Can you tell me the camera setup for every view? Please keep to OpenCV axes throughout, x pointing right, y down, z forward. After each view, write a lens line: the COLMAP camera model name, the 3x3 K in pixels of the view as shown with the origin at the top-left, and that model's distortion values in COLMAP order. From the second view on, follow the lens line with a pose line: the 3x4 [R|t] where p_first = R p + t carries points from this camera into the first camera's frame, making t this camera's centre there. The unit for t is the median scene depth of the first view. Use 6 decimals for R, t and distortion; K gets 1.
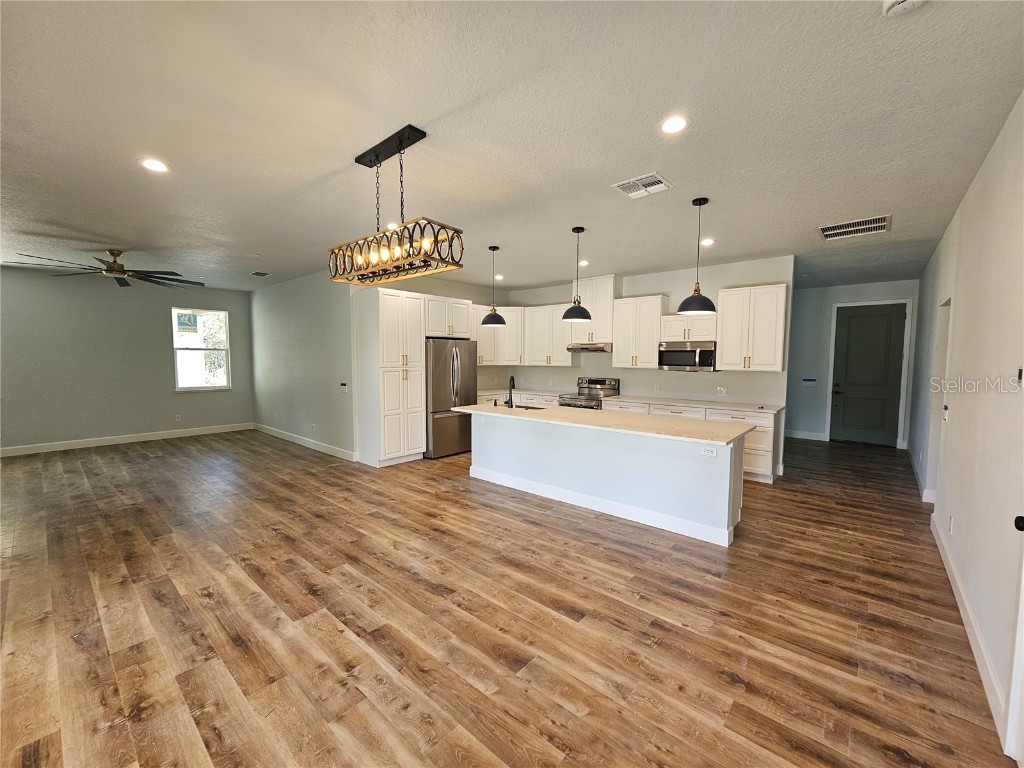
lens RADIAL K [[419.2, 0, 511.4], [0, 419.2, 385.0], [0, 0, 1]] dist [-0.002014, 0.001758]
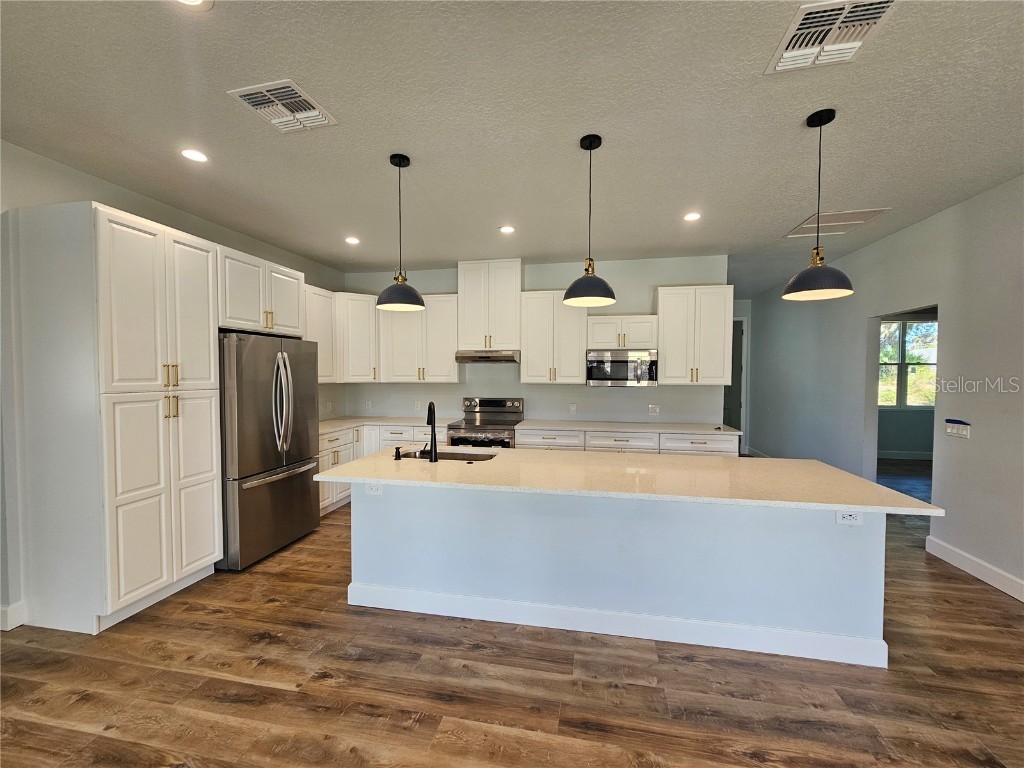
lens RADIAL K [[419.2, 0, 512.3], [0, 419.2, 384.7], [0, 0, 1]] dist [-0.002014, 0.001758]
pose [[0.865672, -0.018116, 0.500284, -0.215979], [0.035654, 0.999038, -0.025517, -0.032223], [-0.499341, 0.039926, 0.865485, 0.559205]]
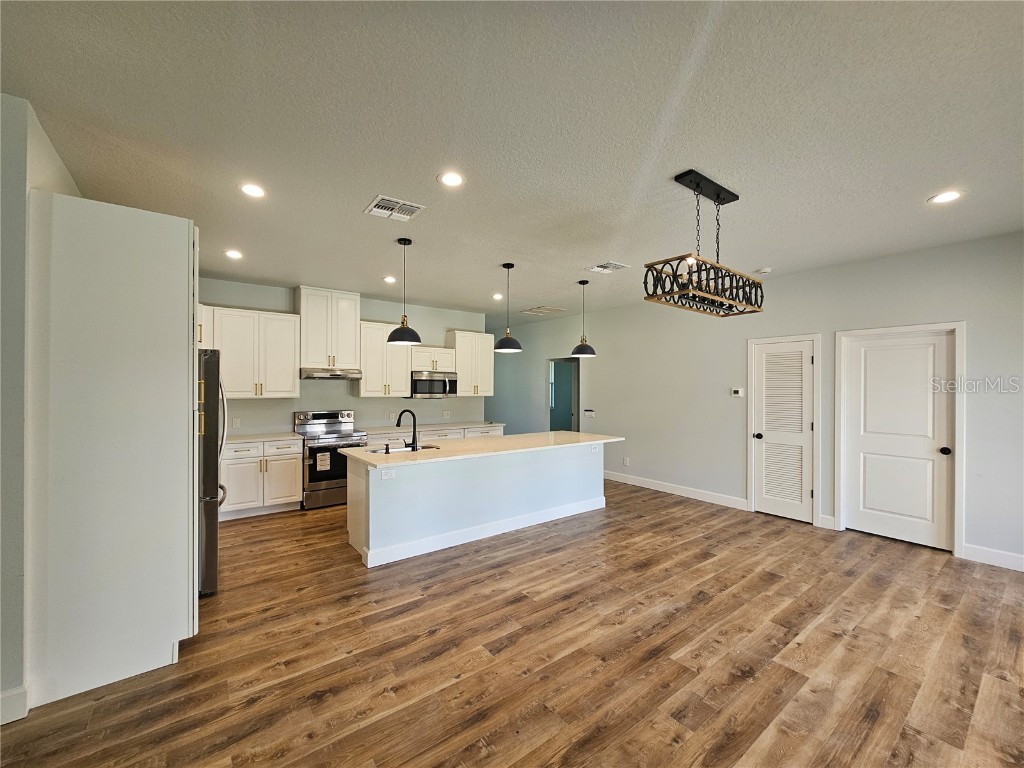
lens RADIAL K [[419.2, 0, 509.9], [0, 419.2, 388.1], [0, 0, 1]] dist [-0.002014, 0.001758]
pose [[0.199052, -0.004376, 0.979979, -0.851306], [0.061994, 0.998043, -0.008136, -0.052227], [-0.978026, 0.062372, 0.198934, 0.784318]]
